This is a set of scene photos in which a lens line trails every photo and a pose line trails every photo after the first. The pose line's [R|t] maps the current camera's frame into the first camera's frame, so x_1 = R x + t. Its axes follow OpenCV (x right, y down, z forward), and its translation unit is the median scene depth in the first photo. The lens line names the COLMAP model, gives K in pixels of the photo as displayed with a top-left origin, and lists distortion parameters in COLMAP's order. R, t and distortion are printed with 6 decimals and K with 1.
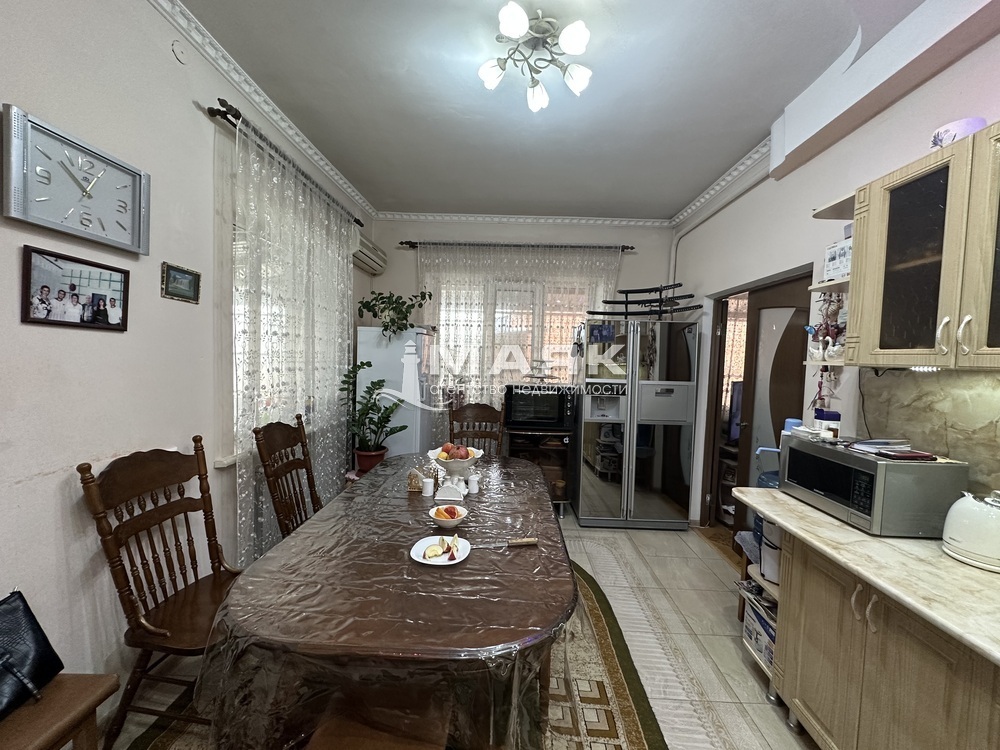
lens RADIAL K [[397.2, 0, 498.6], [0, 397.2, 374.7], [0, 0, 1]] dist [-0.003867, 0.000635]
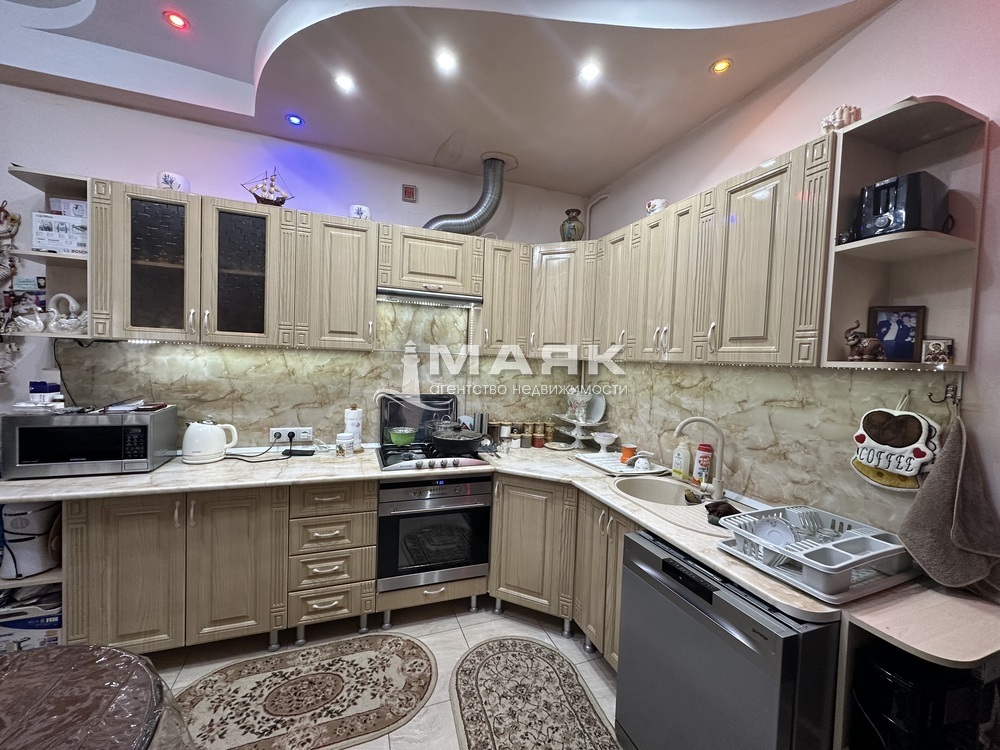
lens RADIAL K [[397.2, 0, 498.6], [0, 397.2, 373.8], [0, 0, 1]] dist [-0.003867, 0.000635]
pose [[-0.380899, -0.079002, 0.921235, -0.582680], [-0.007862, 0.996584, 0.082213, -0.024759], [-0.924583, 0.024073, -0.380219, 0.383751]]
